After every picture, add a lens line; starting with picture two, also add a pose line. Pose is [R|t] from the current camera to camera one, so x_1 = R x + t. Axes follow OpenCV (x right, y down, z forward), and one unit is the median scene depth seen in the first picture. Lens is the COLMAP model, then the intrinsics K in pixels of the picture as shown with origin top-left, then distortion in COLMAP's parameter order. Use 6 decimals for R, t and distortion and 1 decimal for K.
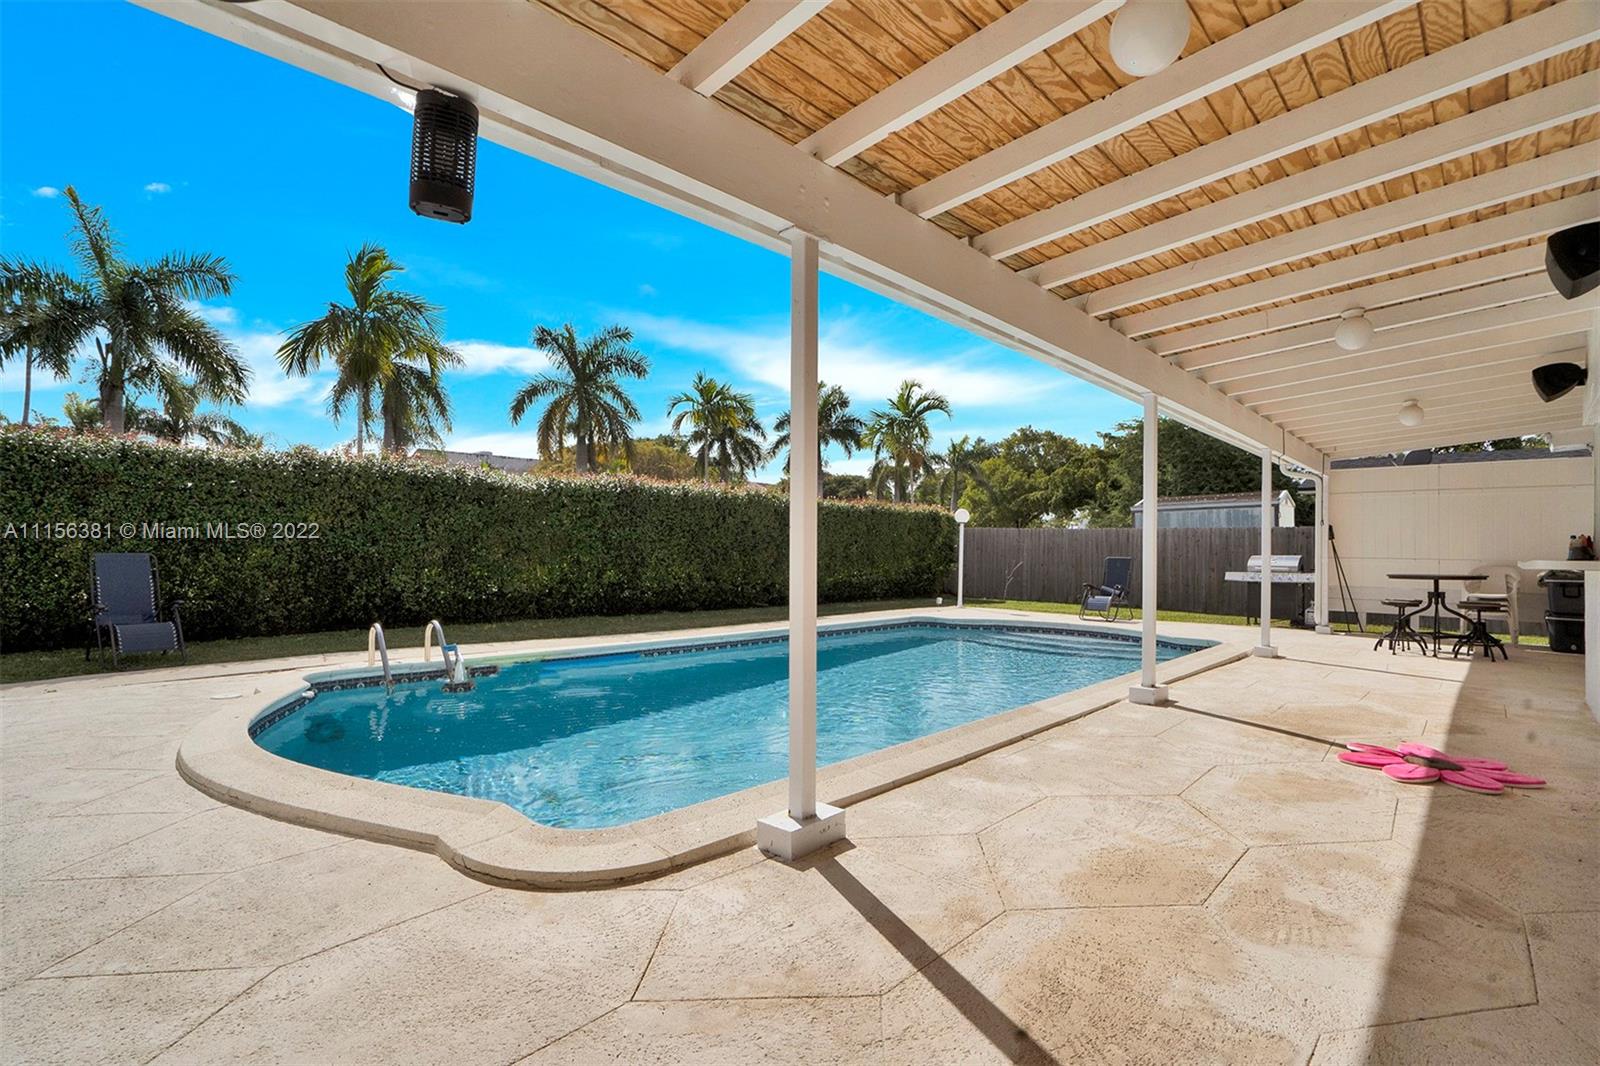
lens RADIAL K [[746.4, 0, 799.3], [0, 746.4, 547.9], [0, 0, 1]] dist [-0.023891, 0.001693]
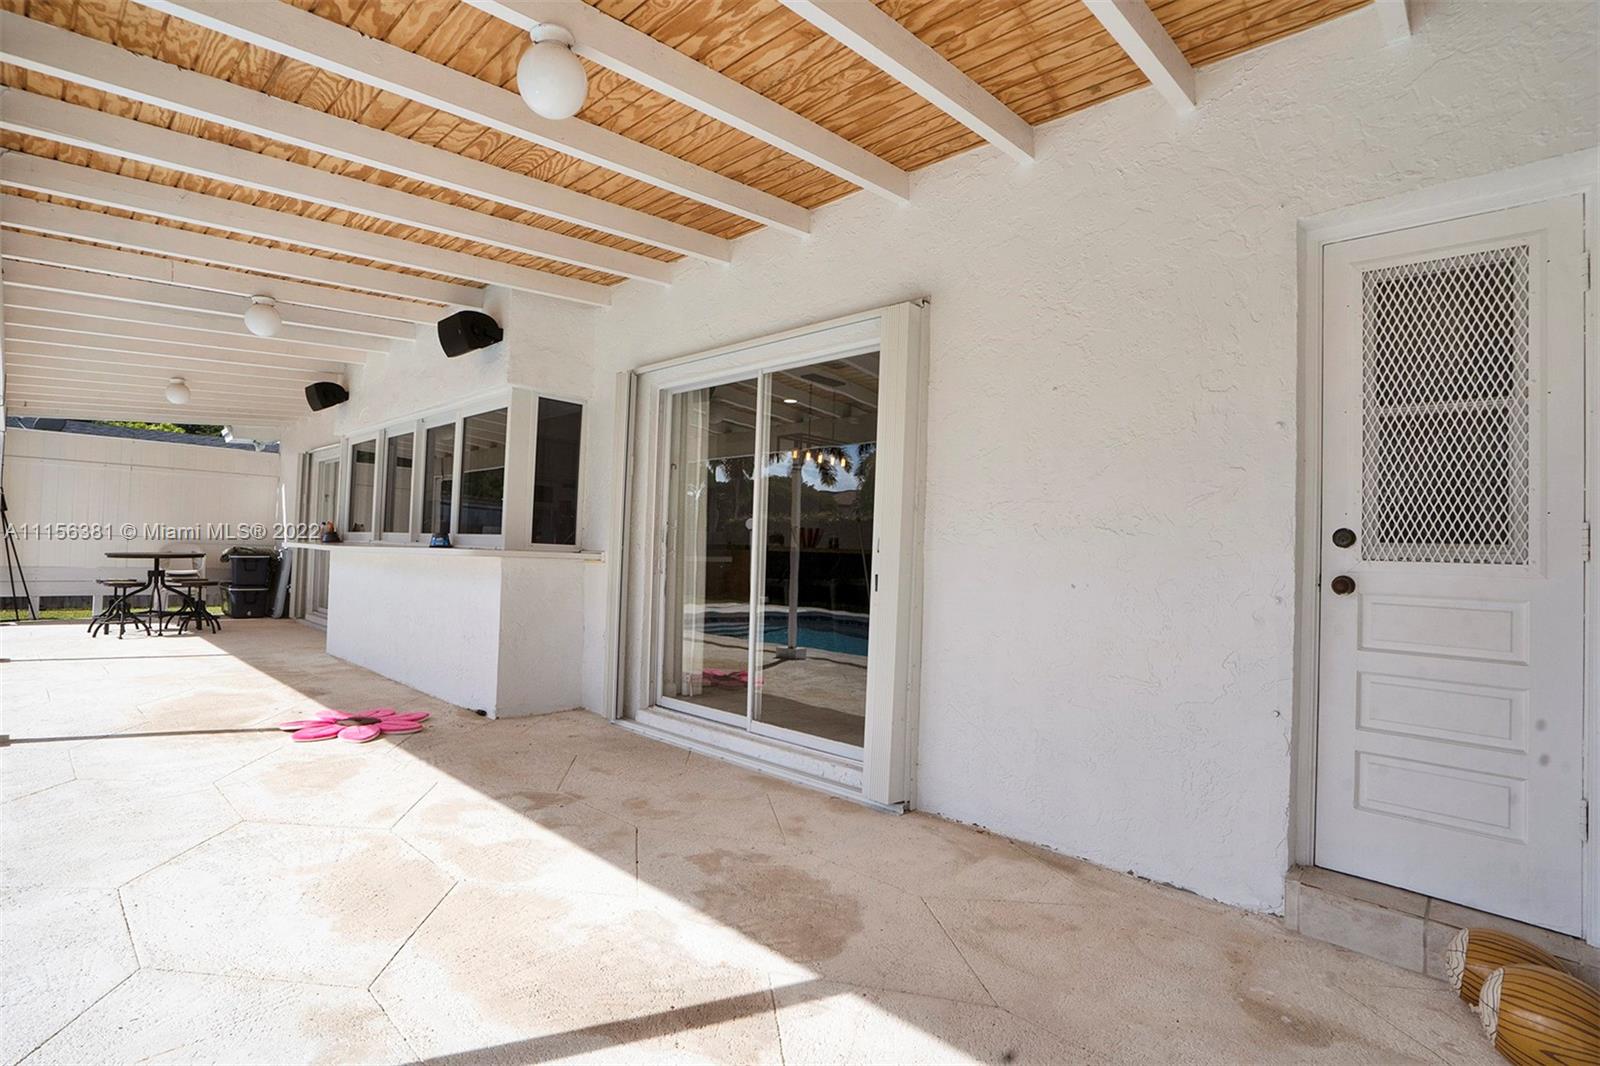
lens RADIAL K [[746.4, 0, 806.8], [0, 746.4, 517.9], [0, 0, 1]] dist [-0.023891, 0.001693]
pose [[-0.032996, 0.036179, 0.998800, -0.371667], [-0.034798, 0.998697, -0.037325, -0.010643], [-0.998850, -0.035988, -0.031694, 0.370919]]
